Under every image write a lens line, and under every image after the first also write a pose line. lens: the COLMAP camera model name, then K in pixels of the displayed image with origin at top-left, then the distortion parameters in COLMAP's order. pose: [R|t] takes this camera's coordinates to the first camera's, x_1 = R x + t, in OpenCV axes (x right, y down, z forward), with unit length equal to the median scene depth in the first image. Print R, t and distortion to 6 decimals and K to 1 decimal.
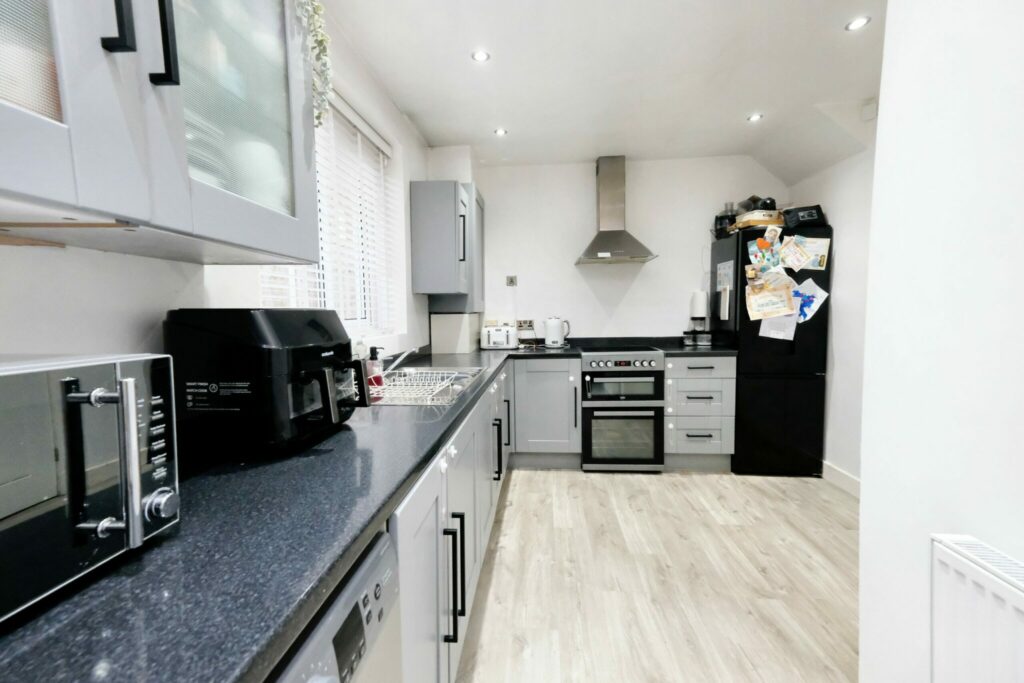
lens RADIAL K [[446.7, 0, 512.0], [0, 446.7, 340.1], [0, 0, 1]] dist [0.027473, 0.007649]
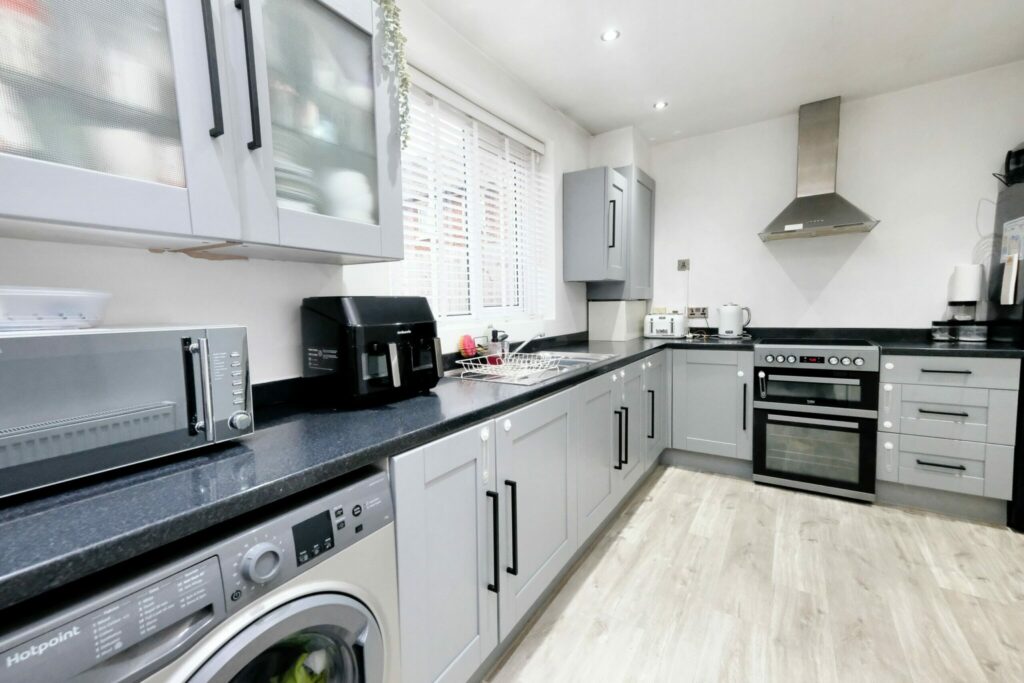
lens RADIAL K [[446.7, 0, 506.6], [0, 446.7, 338.6], [0, 0, 1]] dist [0.027473, 0.007649]
pose [[0.878945, 0.030749, -0.475930, 0.155970], [-0.020230, 0.999425, 0.027212, 0.003193], [0.476493, -0.014290, 0.879062, 0.015361]]
